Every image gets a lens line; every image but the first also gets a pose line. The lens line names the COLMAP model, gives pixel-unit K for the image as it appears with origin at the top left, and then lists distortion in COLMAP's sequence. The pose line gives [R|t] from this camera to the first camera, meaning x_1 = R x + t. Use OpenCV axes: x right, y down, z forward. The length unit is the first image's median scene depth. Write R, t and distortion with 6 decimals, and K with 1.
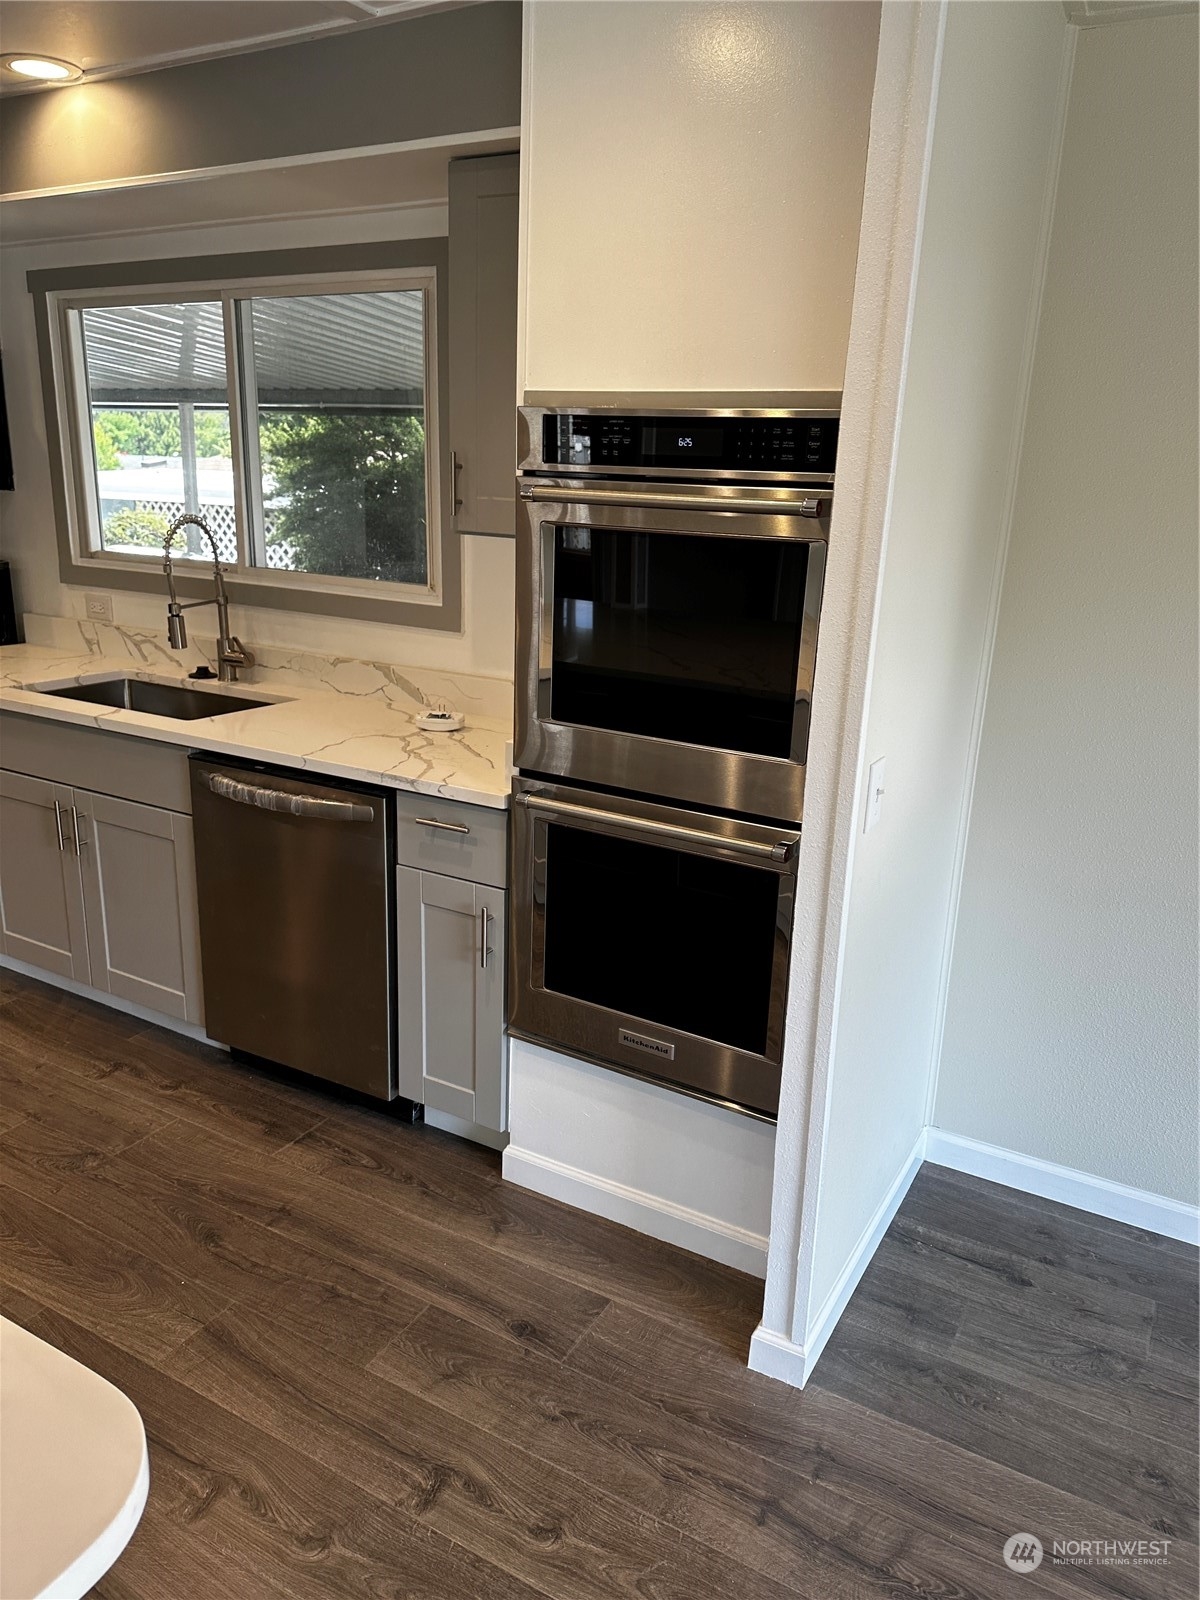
lens RADIAL K [[1121.3, 0, 608.6], [0, 1121.3, 798.8], [0, 0, 1]] dist [0.072014, -0.088806]
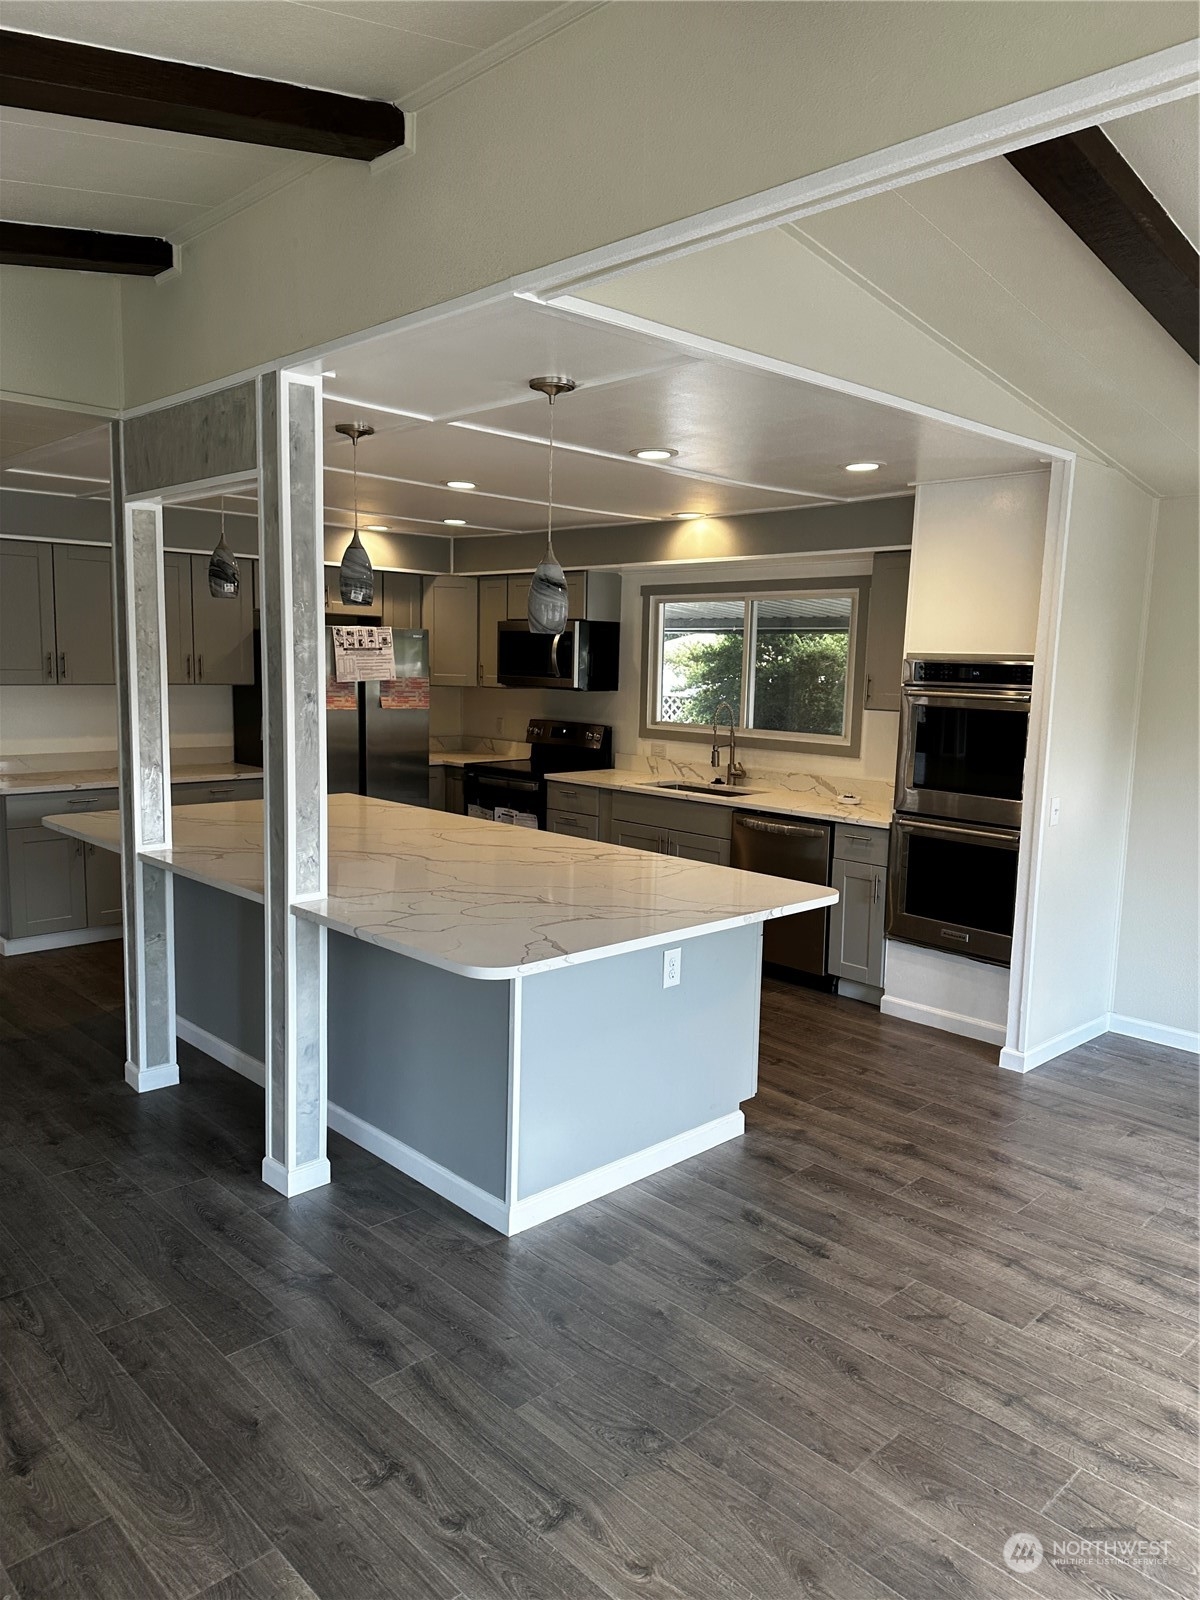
lens RADIAL K [[1121.3, 0, 598.7], [0, 1121.3, 804.0], [0, 0, 1]] dist [0.072014, -0.088806]
pose [[0.958376, 0.021825, -0.284675, -0.006786], [-0.064853, 0.987651, -0.142613, 0.265958], [0.278047, 0.155139, 0.947957, -1.084902]]
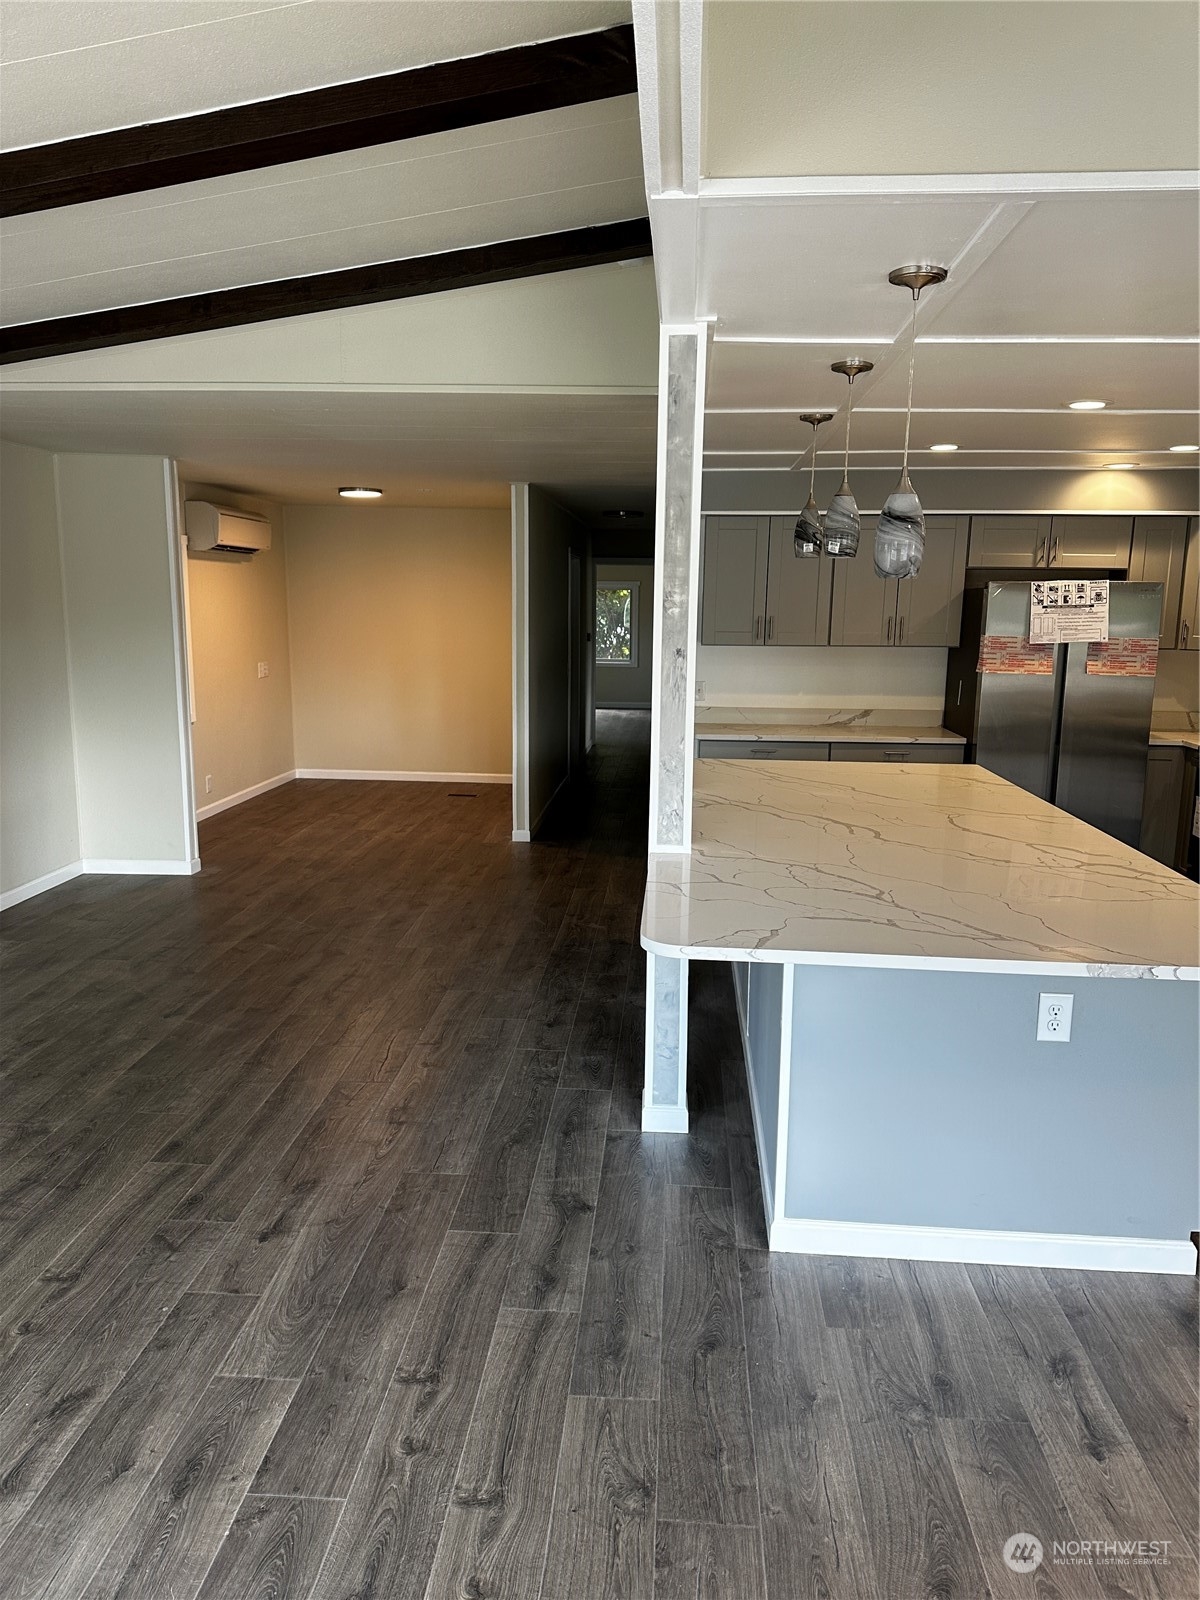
lens RADIAL K [[1121.3, 0, 606.0], [0, 1121.3, 805.8], [0, 0, 1]] dist [0.072014, -0.088806]
pose [[0.432166, 0.128615, -0.892575, 0.410826], [-0.241945, 0.970026, 0.022631, 0.154481], [0.868732, 0.206174, 0.450330, -0.631156]]
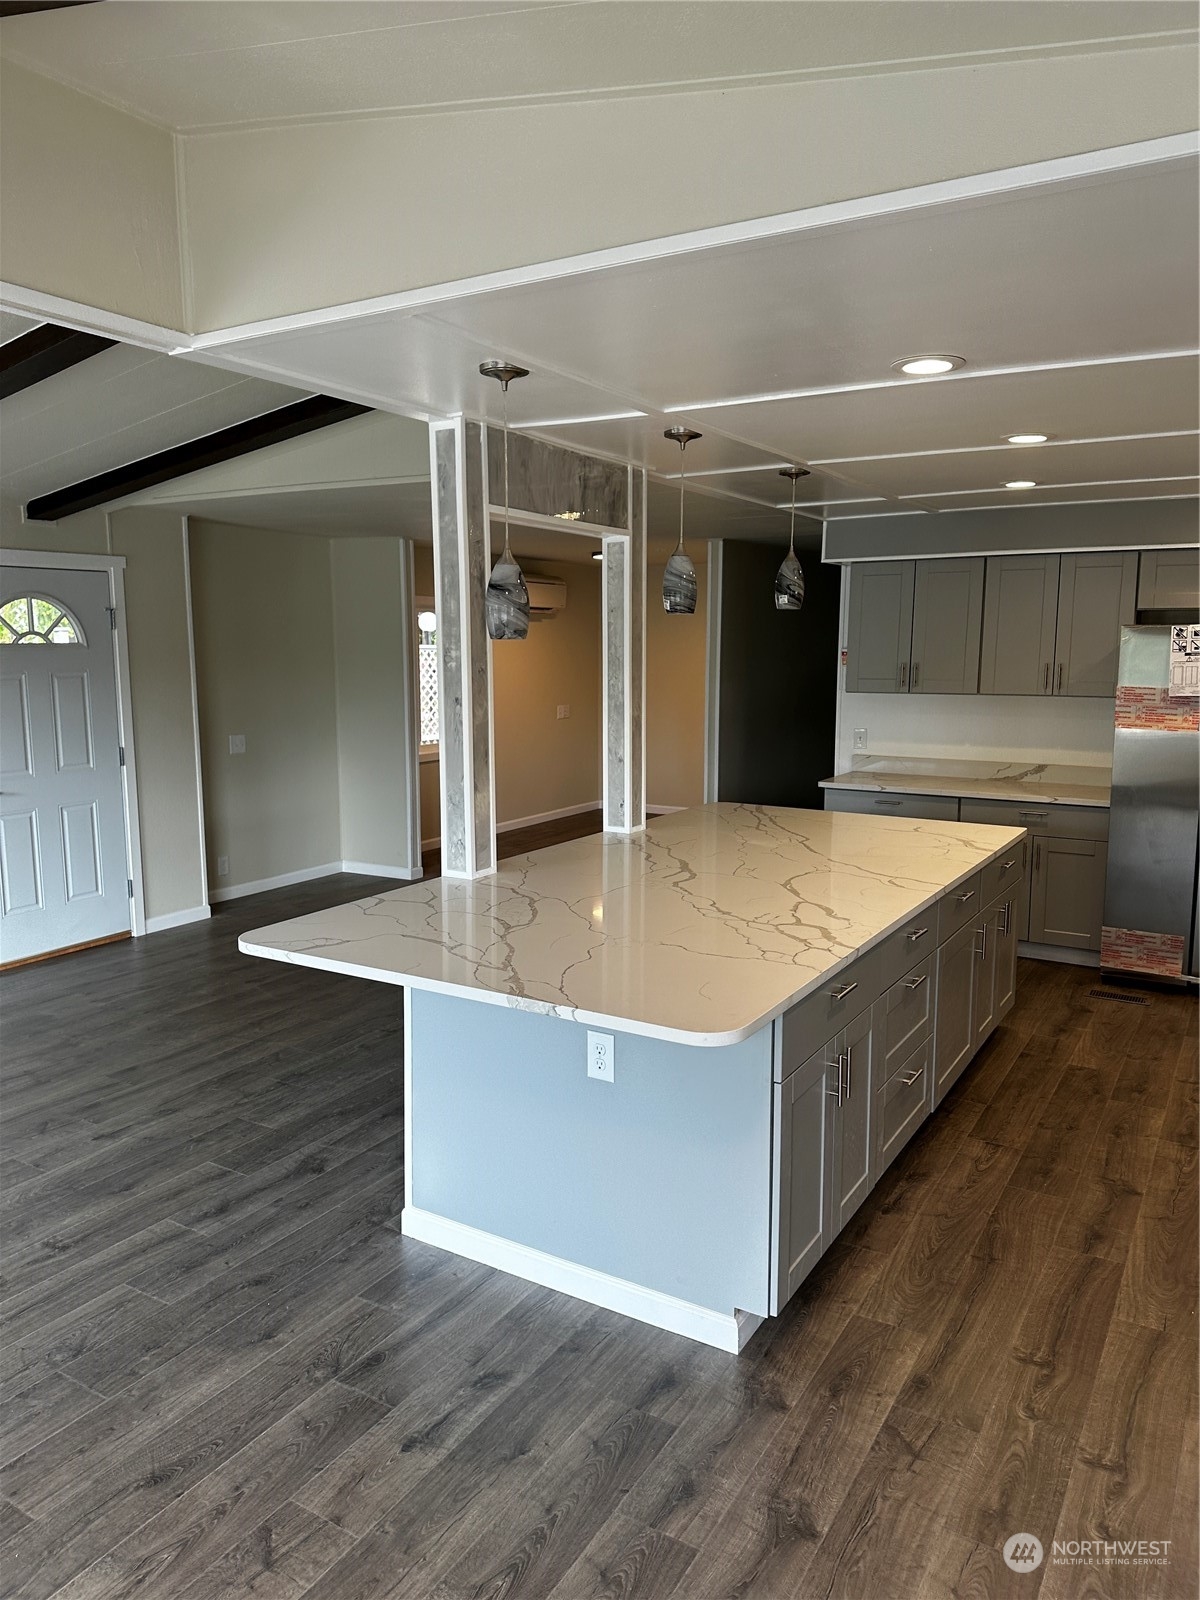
lens RADIAL K [[1121.3, 0, 604.9], [0, 1121.3, 798.6], [0, 0, 1]] dist [0.072014, -0.088806]
pose [[-0.029725, 0.099867, -0.994557, 0.715002], [-0.275282, 0.955701, 0.104193, -0.073656], [0.960904, 0.276880, -0.000917, 0.146967]]
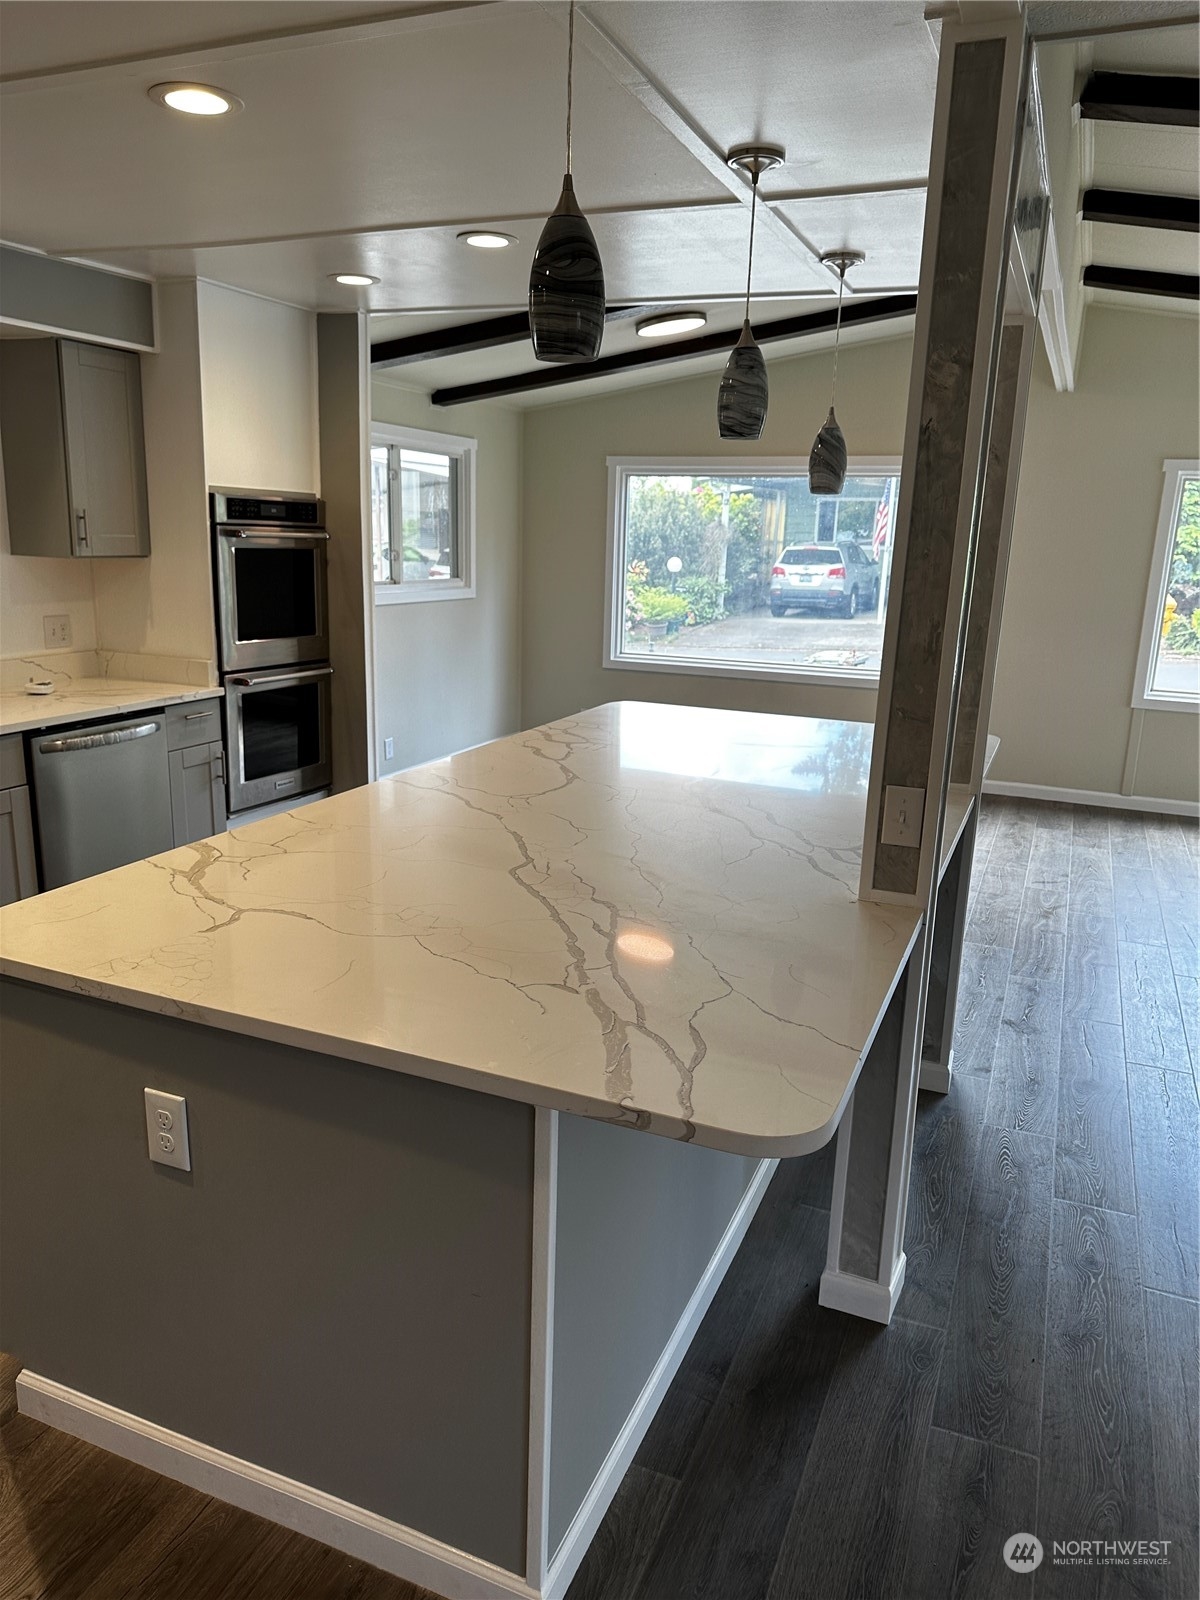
lens RADIAL K [[1121.3, 0, 606.2], [0, 1121.3, 795.4], [0, 0, 1]] dist [0.072014, -0.088806]
pose [[-0.116876, -0.273331, 0.954793, -1.745675], [0.229230, 0.927999, 0.293720, -0.208677], [-0.966330, 0.253196, -0.045805, 0.401959]]
